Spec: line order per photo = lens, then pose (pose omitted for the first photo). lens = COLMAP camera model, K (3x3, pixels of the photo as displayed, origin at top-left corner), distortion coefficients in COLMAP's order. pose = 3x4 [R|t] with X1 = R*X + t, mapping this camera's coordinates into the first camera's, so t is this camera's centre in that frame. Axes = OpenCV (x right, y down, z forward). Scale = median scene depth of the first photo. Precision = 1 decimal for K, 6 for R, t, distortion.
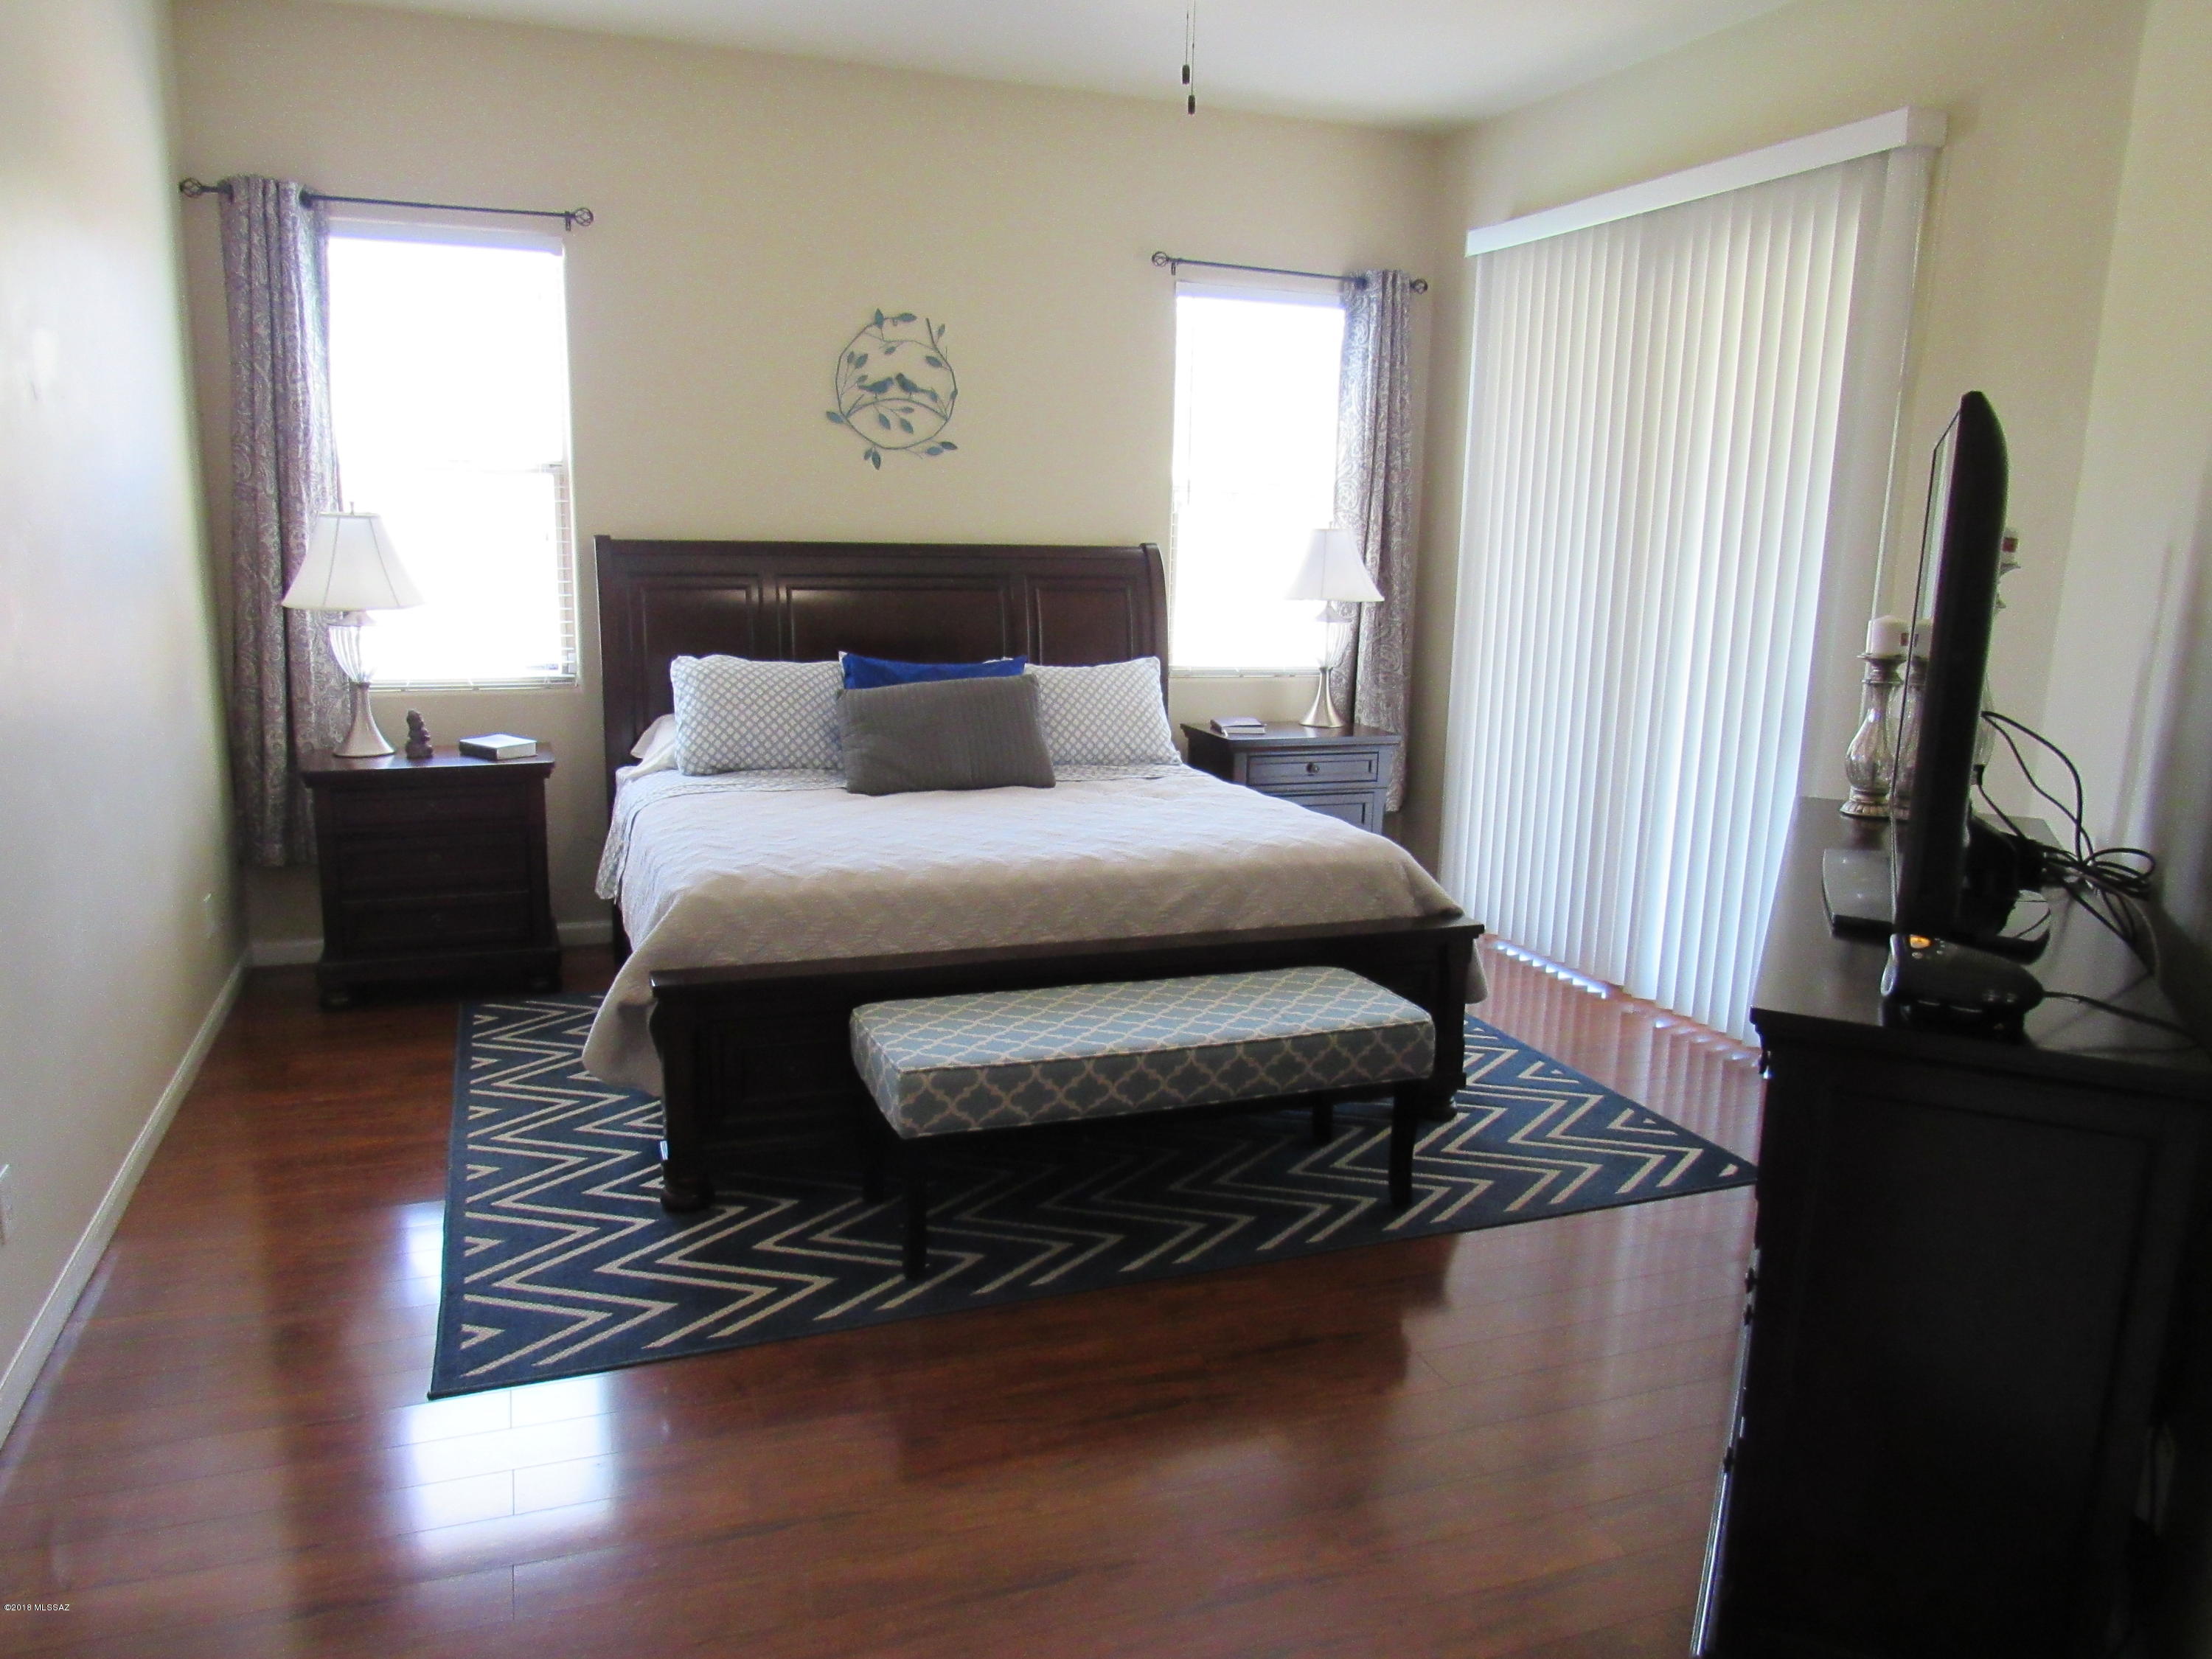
lens RADIAL K [[1579.3, 0, 1110.6], [0, 1579.3, 826.6], [0, 0, 1]] dist [-0.030882, 0.013917]
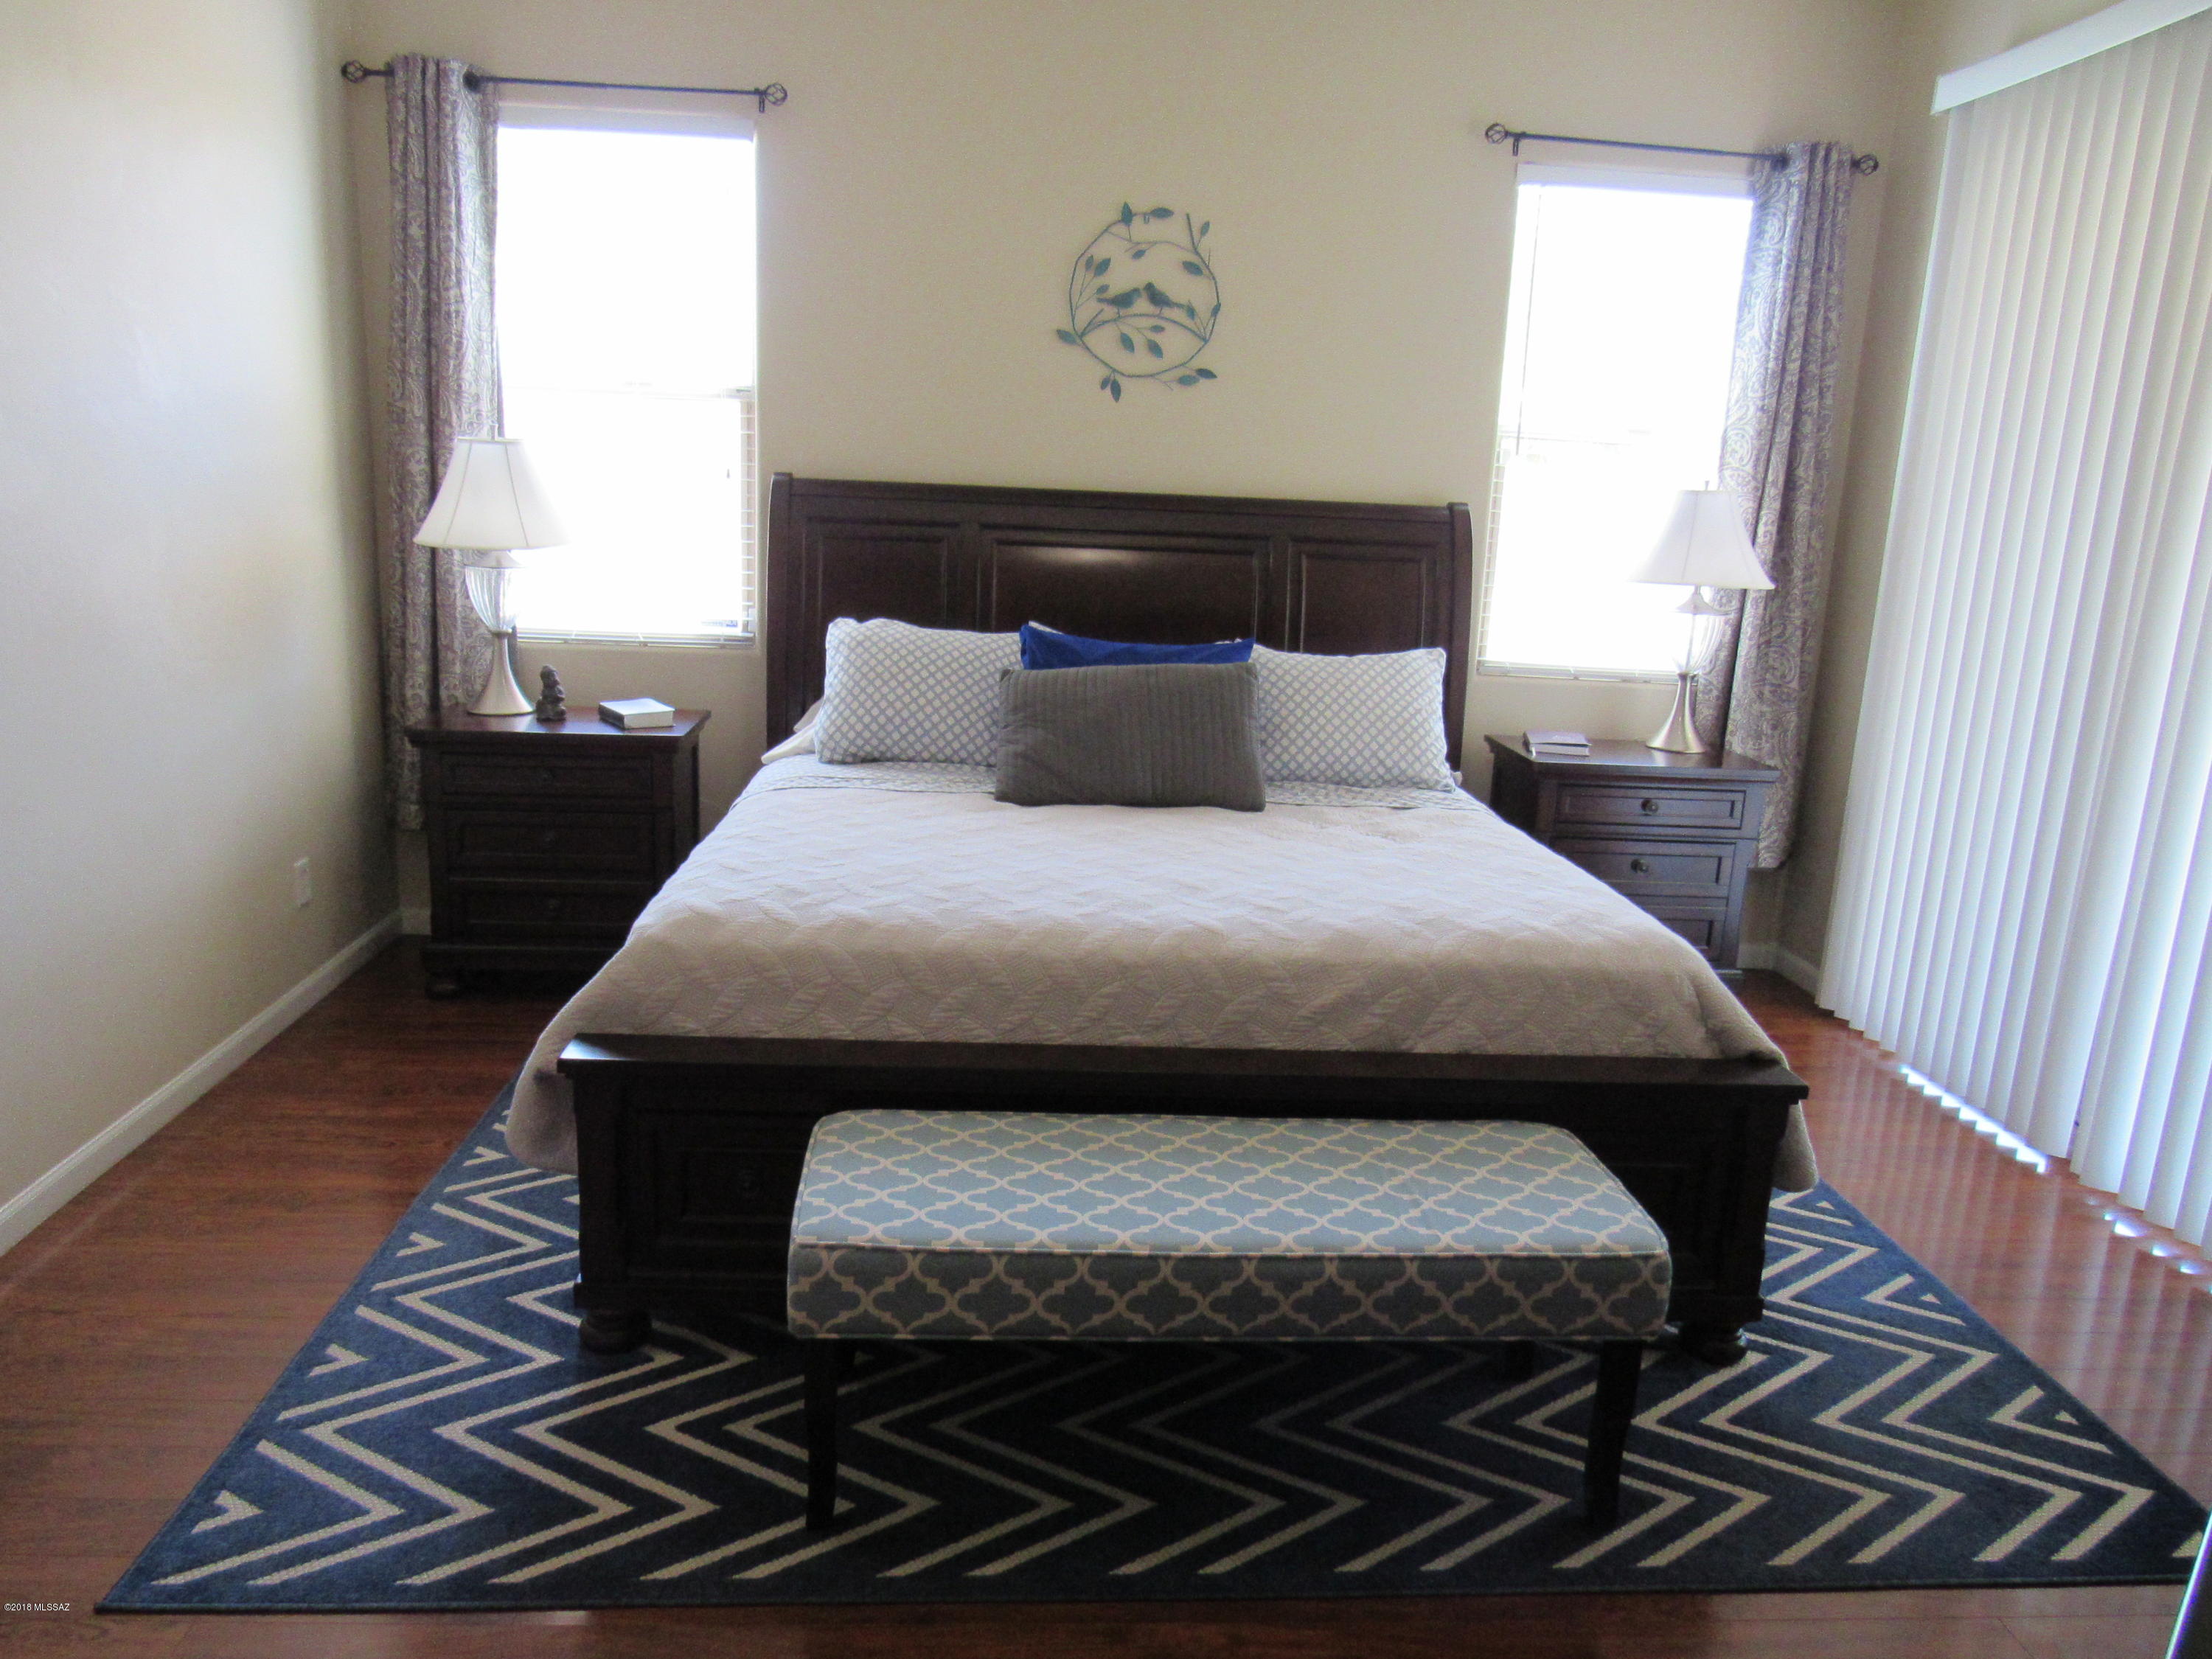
lens RADIAL K [[1579.3, 0, 1108.5], [0, 1579.3, 833.2], [0, 0, 1]] dist [-0.030882, 0.013917]
pose [[0.957447, 0.083304, -0.276327, 0.106891], [-0.077689, 0.996489, 0.031224, -0.032914], [0.277957, -0.008428, 0.960556, 0.242841]]
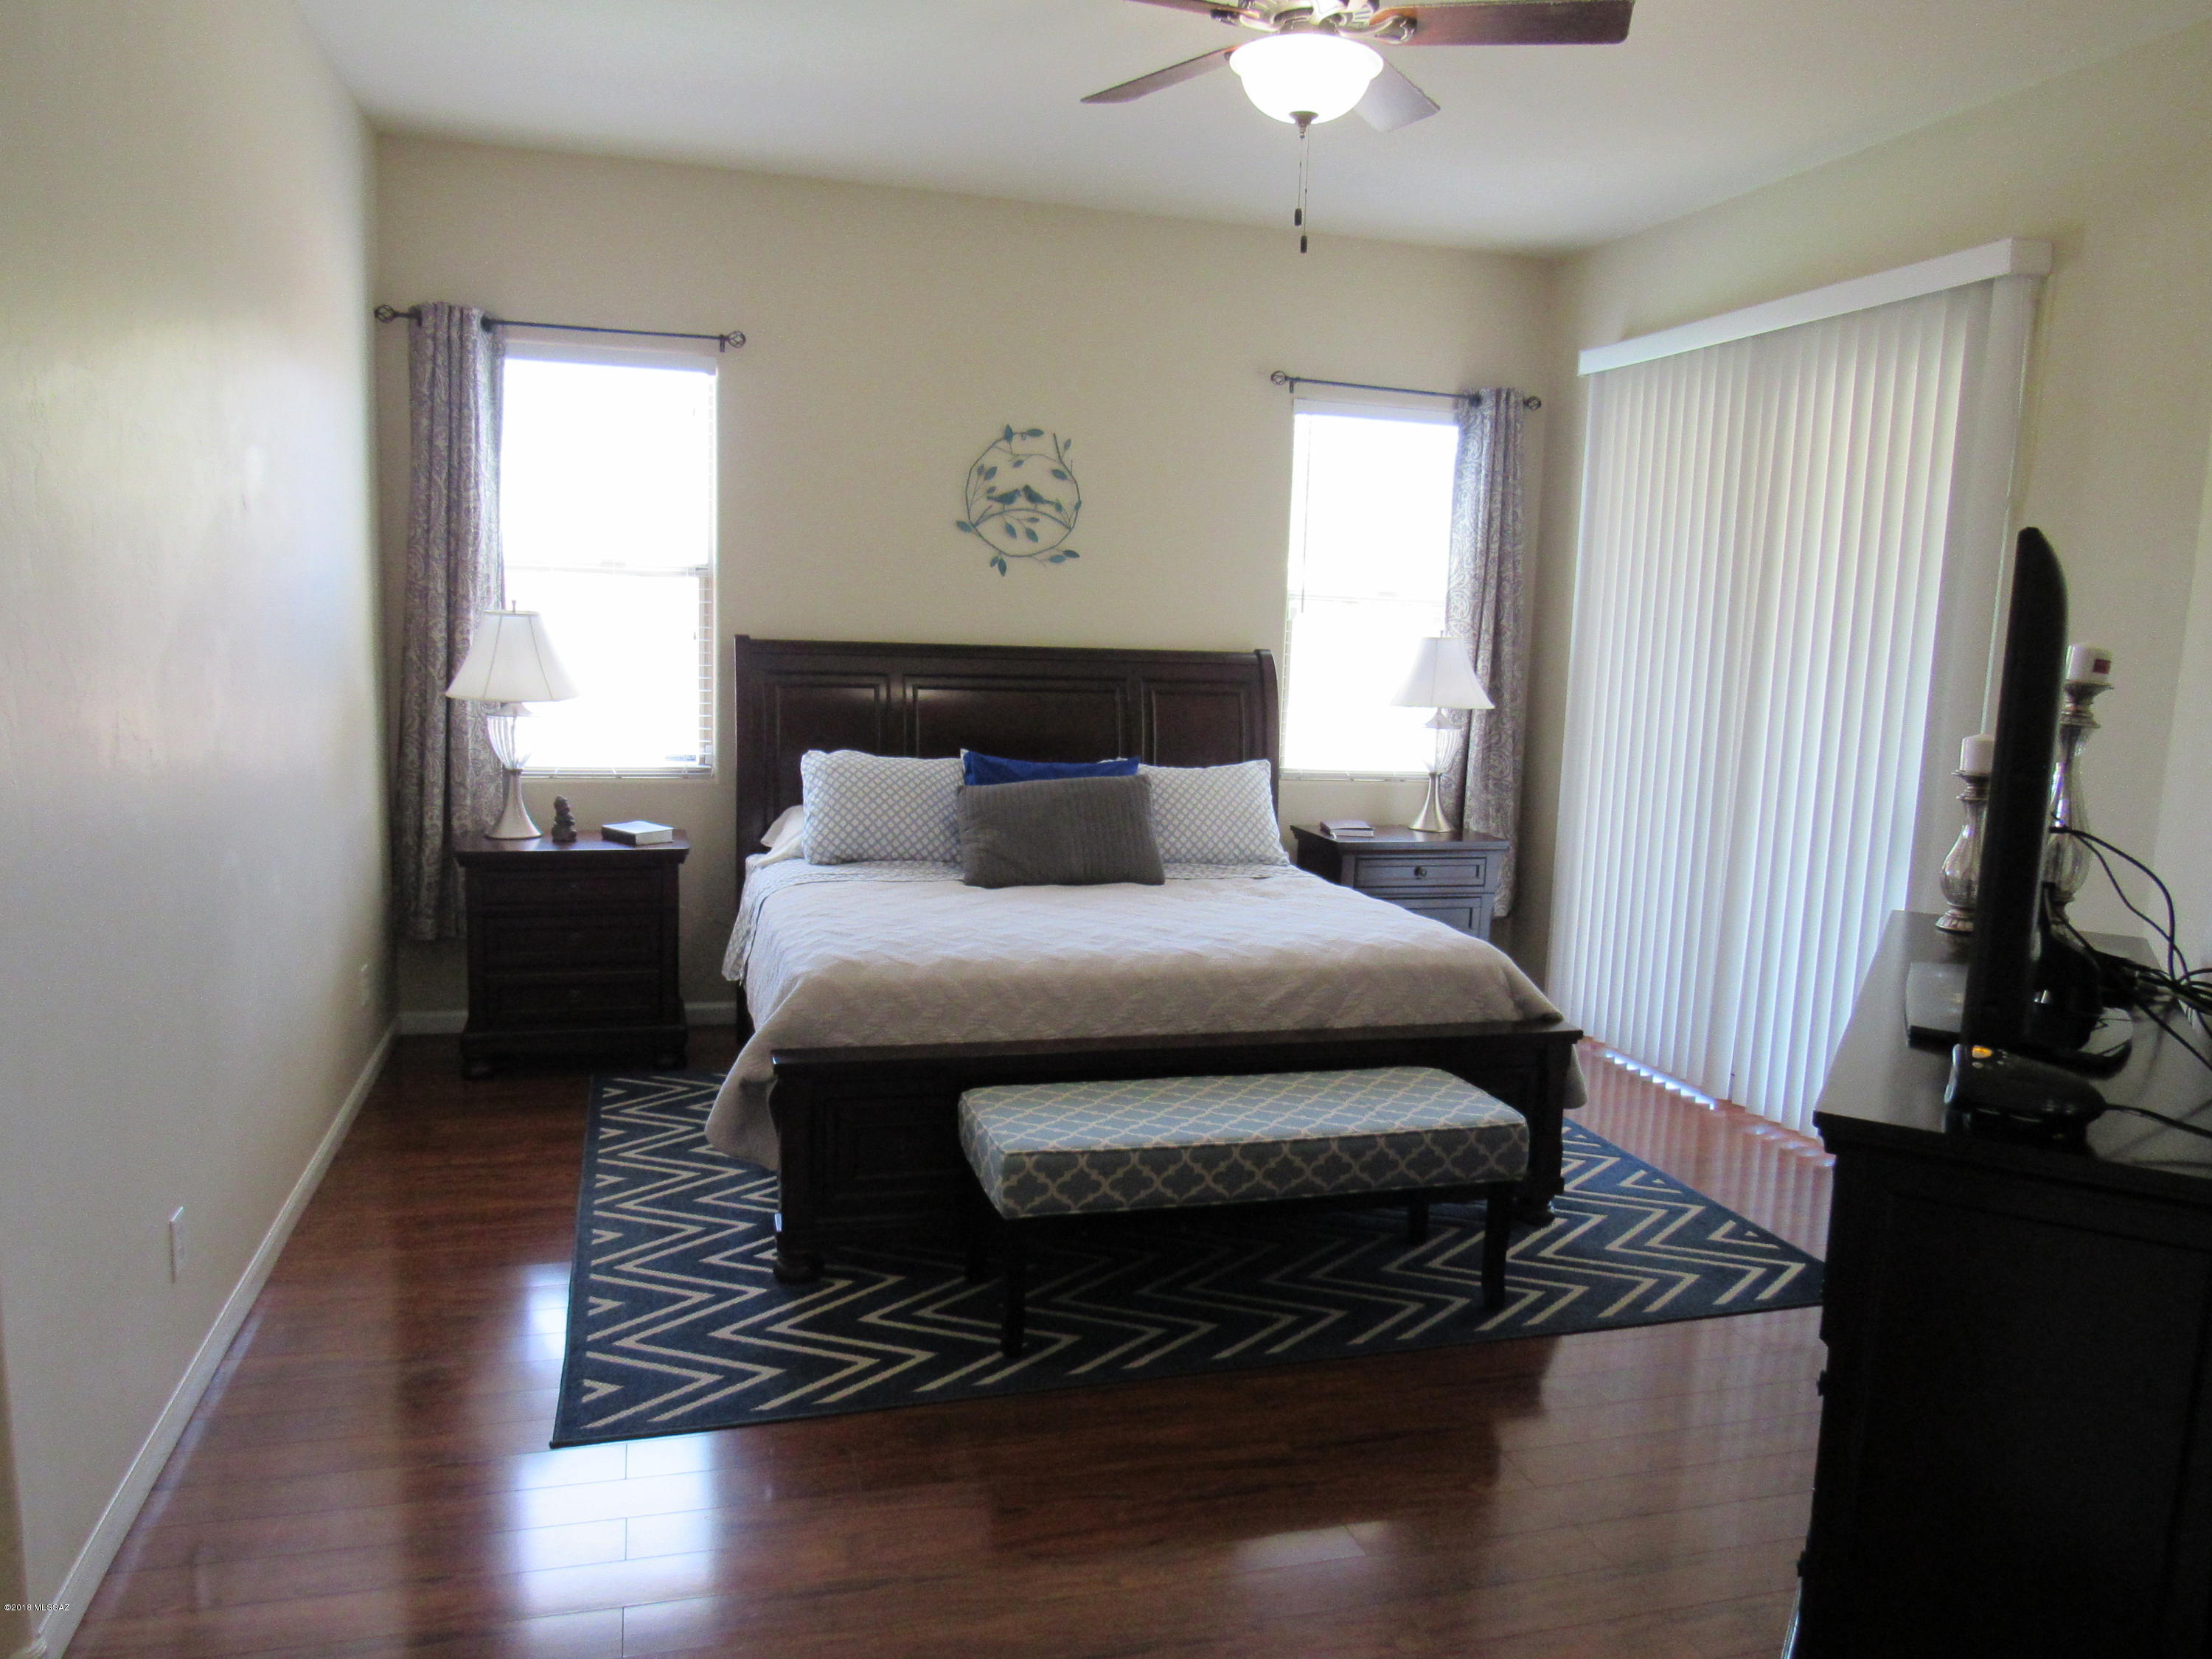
lens RADIAL K [[1579.3, 0, 1113.4], [0, 1579.3, 824.9], [0, 0, 1]] dist [-0.030882, 0.013917]
pose [[0.997036, 0.021707, -0.073816, 0.006710], [-0.026307, 0.997734, -0.061926, 0.001026], [0.072304, 0.063685, 0.995347, -0.028629]]
